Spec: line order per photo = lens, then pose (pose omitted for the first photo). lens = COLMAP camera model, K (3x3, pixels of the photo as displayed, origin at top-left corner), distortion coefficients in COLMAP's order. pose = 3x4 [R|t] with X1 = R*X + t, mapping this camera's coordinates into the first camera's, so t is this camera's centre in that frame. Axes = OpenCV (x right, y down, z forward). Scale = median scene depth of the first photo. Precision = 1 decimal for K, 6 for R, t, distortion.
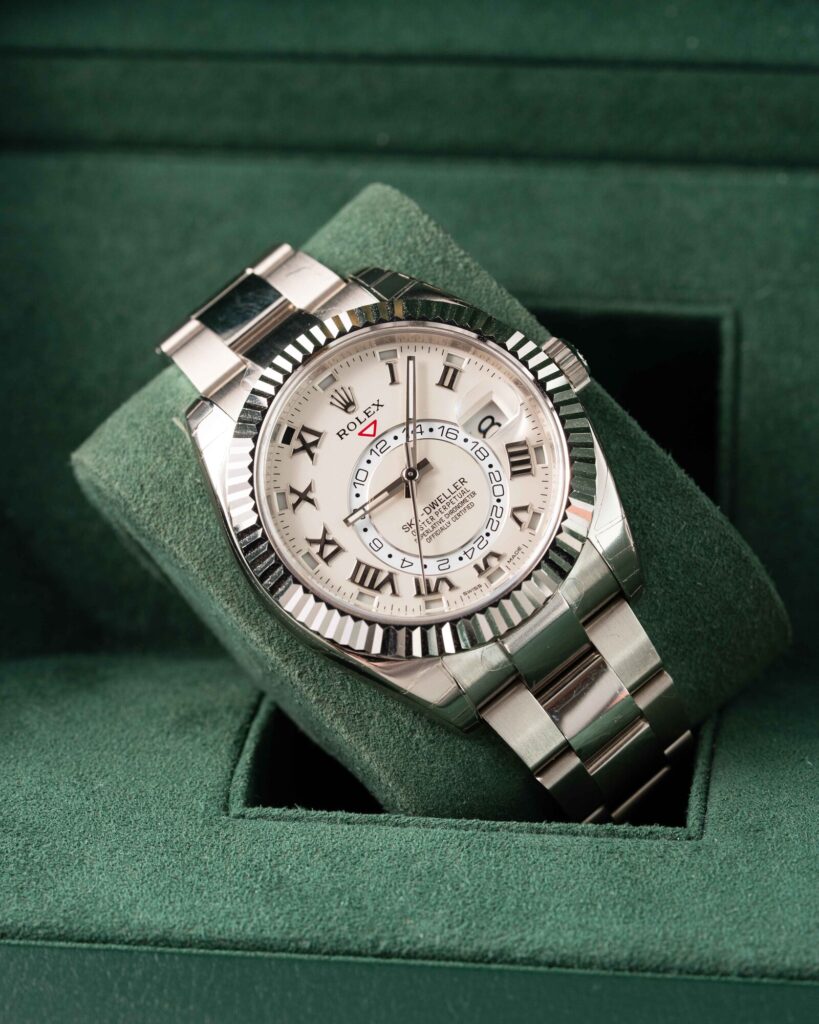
lens RADIAL K [[4675.2, 0, 409.5], [0, 4675.2, 512.0], [0, 0, 1]] dist [0.027287, -0.593632]
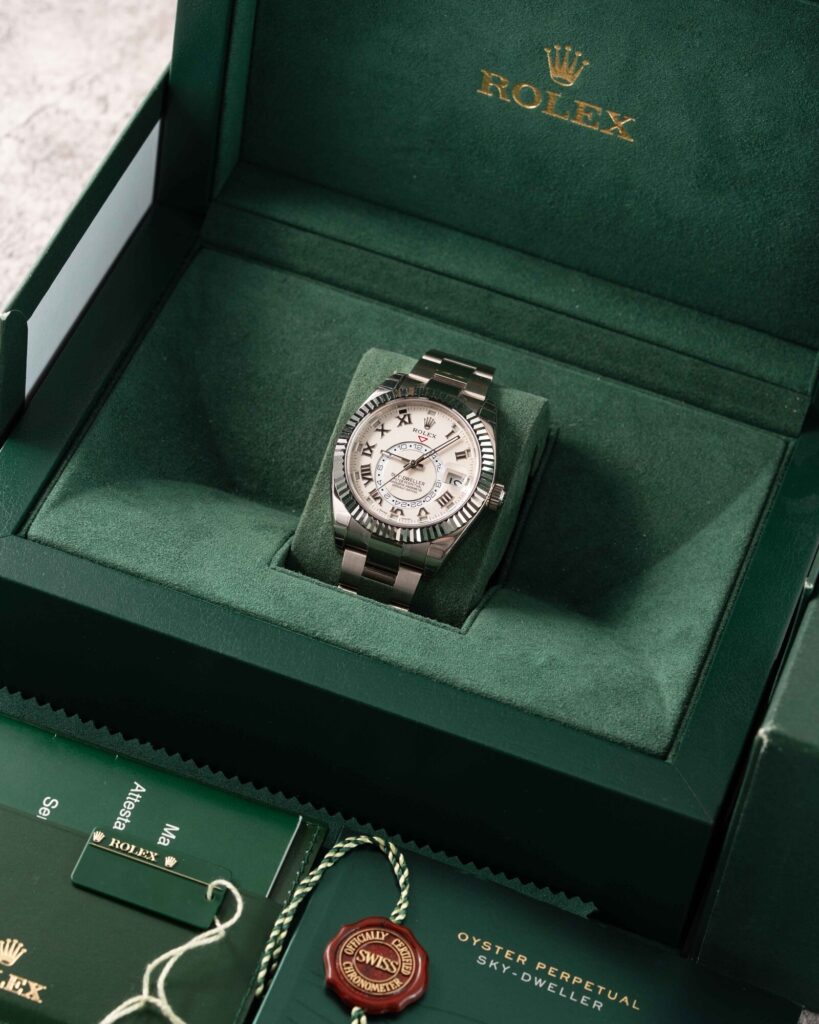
lens RADIAL K [[4570.5, 0, 409.5], [0, 4570.5, 512.0], [0, 0, 1]] dist [0.161578, -4.383875]
pose [[0.956726, 0.289746, -0.026881, 0.080035], [-0.290804, 0.955334, -0.052639, 0.139282], [0.010428, 0.058178, 0.998252, -1.239792]]
